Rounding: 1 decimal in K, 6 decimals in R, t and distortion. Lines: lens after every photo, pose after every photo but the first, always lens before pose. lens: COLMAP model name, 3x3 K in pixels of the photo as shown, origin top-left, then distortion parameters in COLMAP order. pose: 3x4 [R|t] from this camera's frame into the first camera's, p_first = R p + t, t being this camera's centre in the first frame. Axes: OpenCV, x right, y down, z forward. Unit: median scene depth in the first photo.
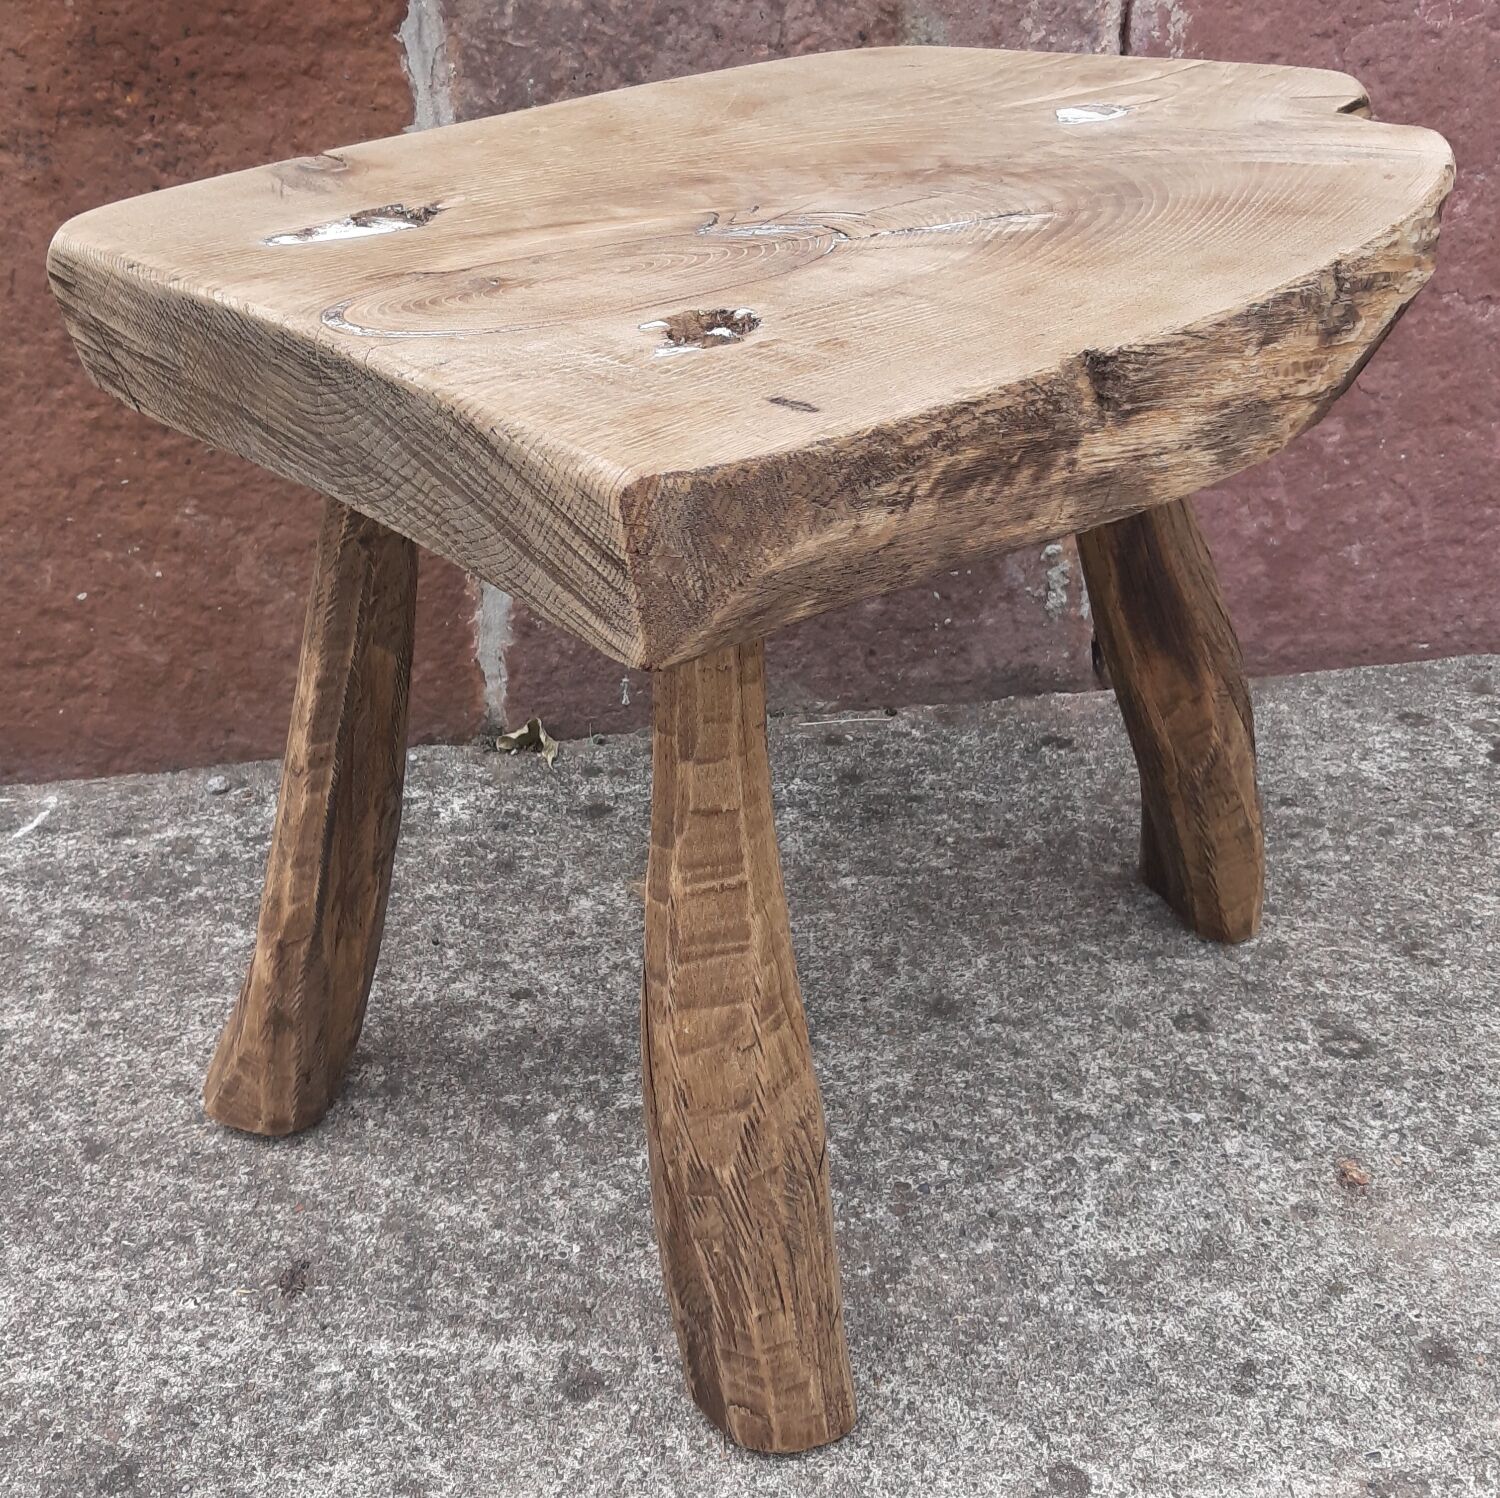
lens RADIAL K [[2298.1, 0, 736.7], [0, 2298.1, 624.1], [0, 0, 1]] dist [0.132610, -0.427734]
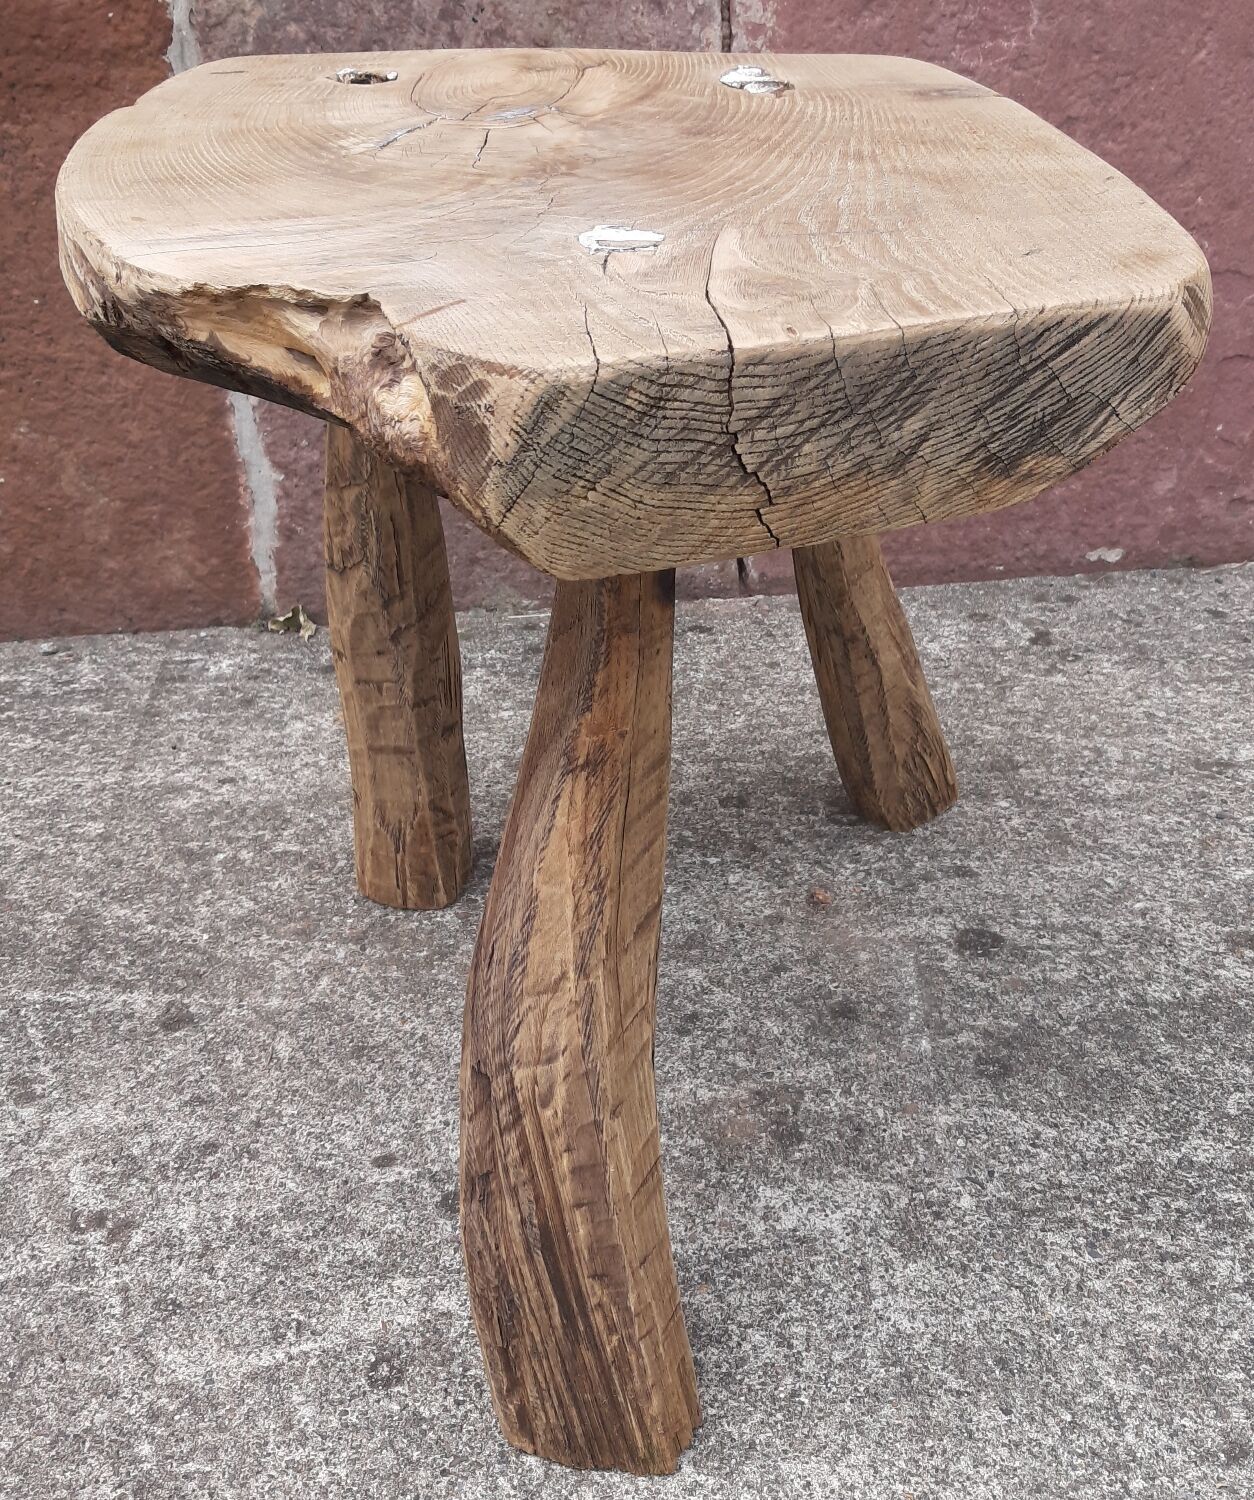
lens RADIAL K [[1822.2, 0, 681.4], [0, 1822.2, 622.5], [0, 0, 1]] dist [0.149067, -0.461927]
pose [[0.998721, 0.014863, -0.048321, 0.232582], [-0.018278, 0.997308, -0.071010, 0.156991], [0.047136, 0.071802, 0.996305, -0.019081]]
